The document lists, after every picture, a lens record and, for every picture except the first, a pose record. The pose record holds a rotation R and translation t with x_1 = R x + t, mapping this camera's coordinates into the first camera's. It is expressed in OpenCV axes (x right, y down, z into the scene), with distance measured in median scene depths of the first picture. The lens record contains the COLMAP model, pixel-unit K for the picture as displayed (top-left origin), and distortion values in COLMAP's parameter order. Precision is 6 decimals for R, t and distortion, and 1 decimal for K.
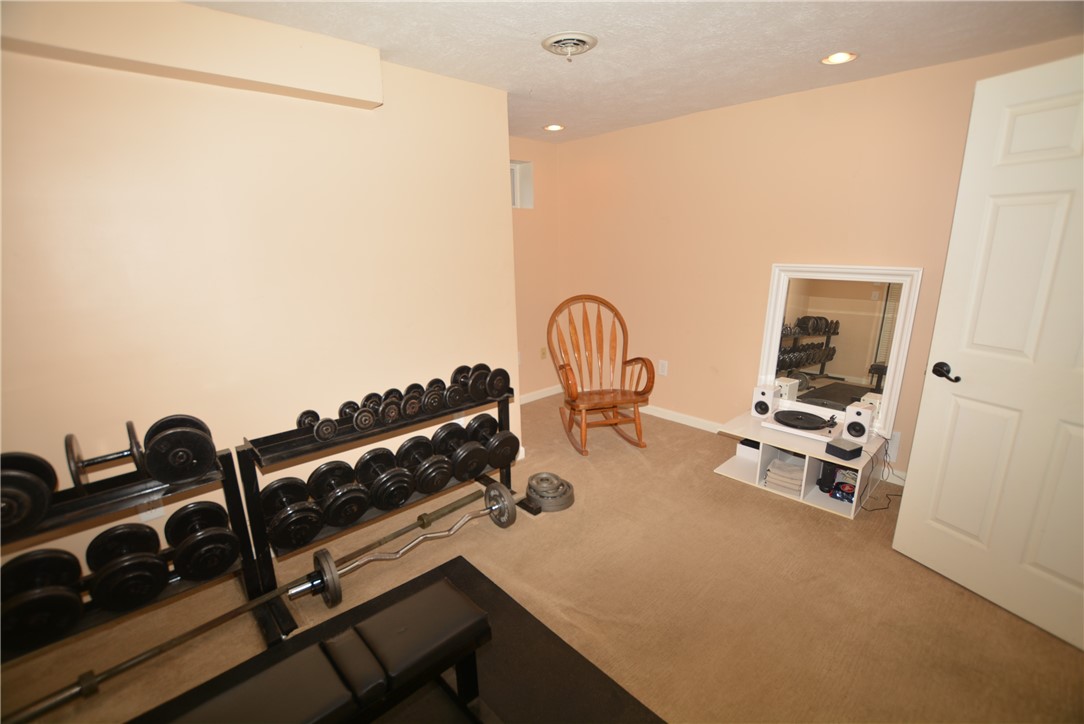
lens RADIAL K [[477.9, 0, 542.0], [0, 477.9, 362.0], [0, 0, 1]] dist [-0.026586, 0.001074]
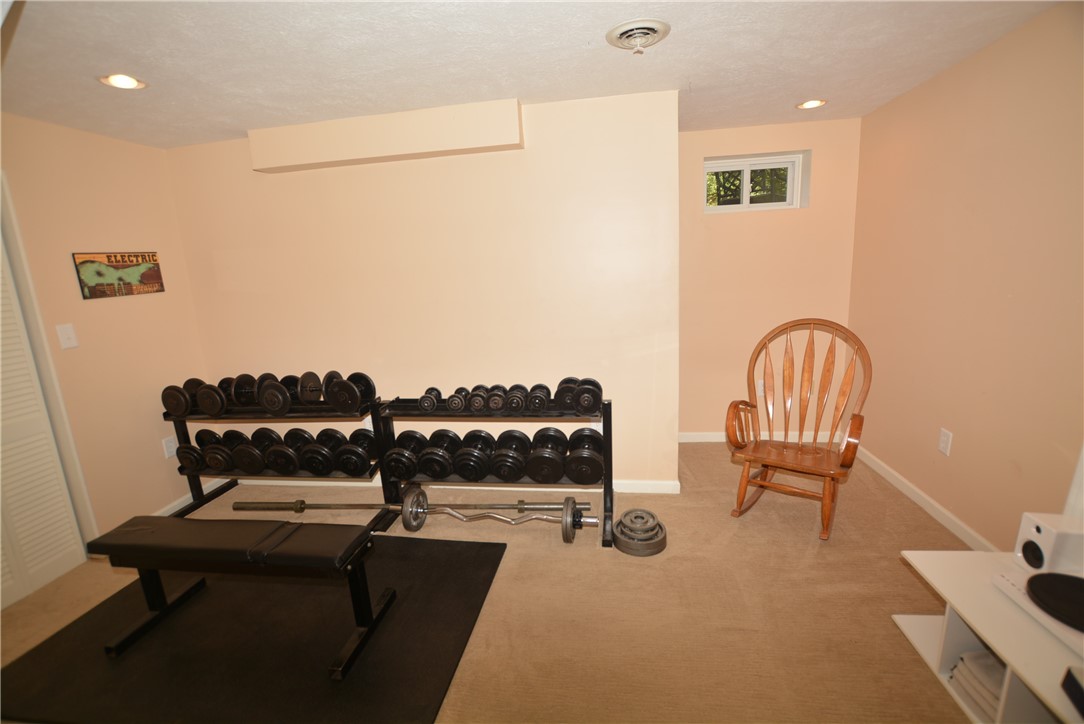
lens RADIAL K [[477.9, 0, 542.0], [0, 477.9, 362.0], [0, 0, 1]] dist [-0.026586, 0.001074]
pose [[0.637331, 0.150496, -0.755751, 0.649210], [-0.153233, 0.985909, 0.067105, -0.094911], [0.755201, 0.073038, 0.651411, 0.311475]]
